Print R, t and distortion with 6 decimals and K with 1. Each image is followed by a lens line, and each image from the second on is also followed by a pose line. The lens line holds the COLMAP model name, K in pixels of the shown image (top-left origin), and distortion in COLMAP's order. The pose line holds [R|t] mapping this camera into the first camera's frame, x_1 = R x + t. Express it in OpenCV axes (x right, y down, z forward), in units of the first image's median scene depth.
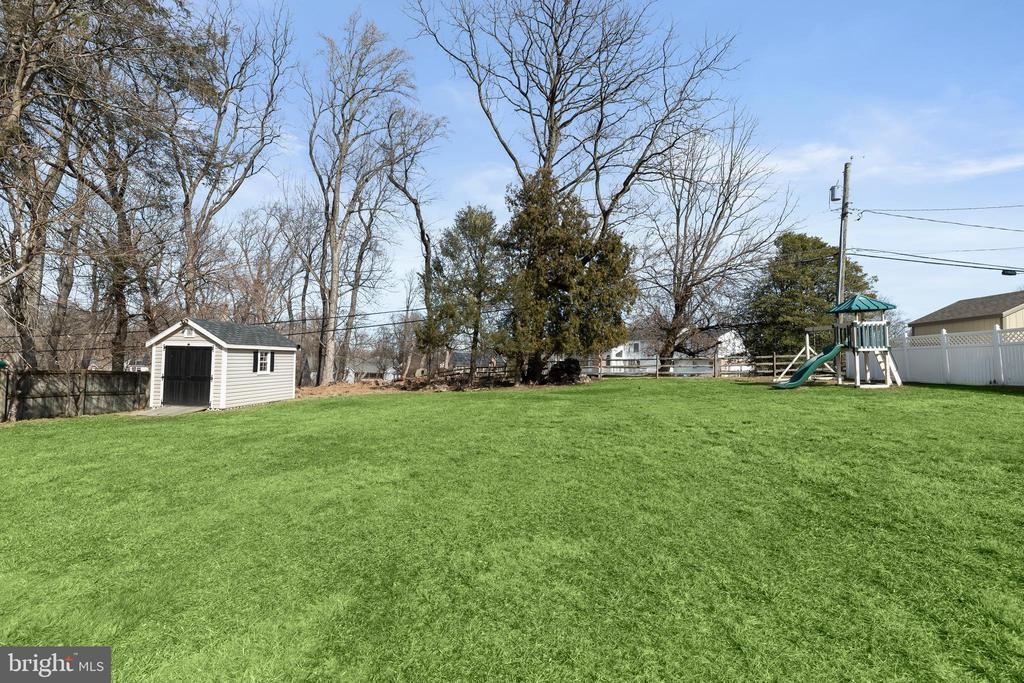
lens RADIAL K [[453.1, 0, 512.0], [0, 453.1, 341.5], [0, 0, 1]] dist [0.002101, 0.000370]
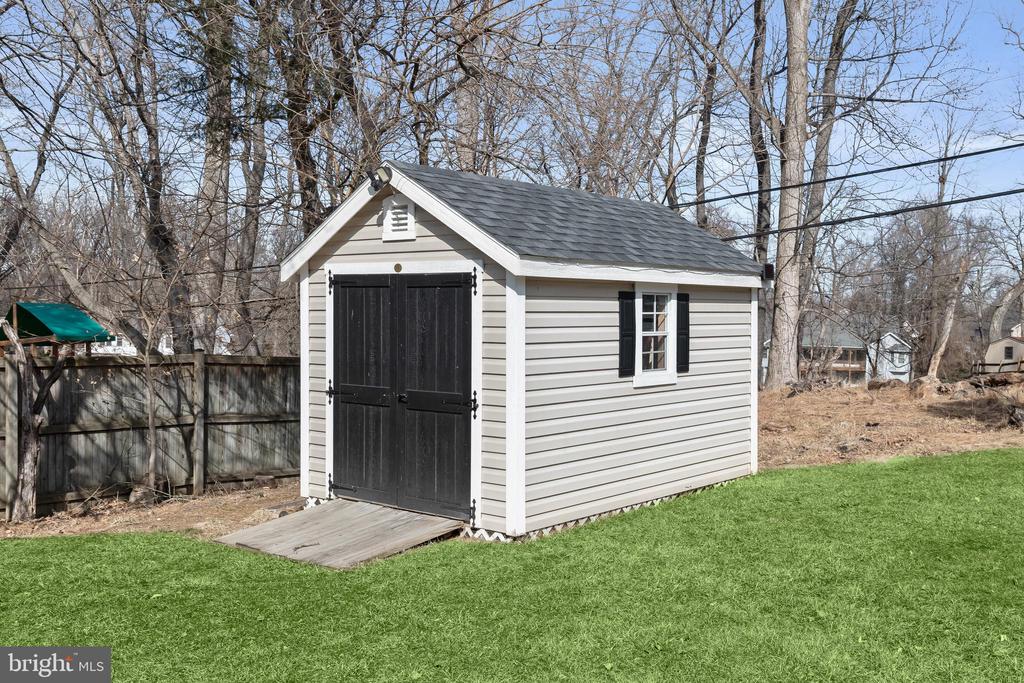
lens RADIAL K [[1047.0, 0, 512.0], [0, 1047.0, 341.5], [0, 0, 1]] dist [-0.001964, -0.001964]
pose [[0.826762, 0.004932, -0.562530, -0.303175], [0.030408, 0.998108, 0.053443, 0.016932], [0.561729, -0.061290, 0.825048, 0.505560]]
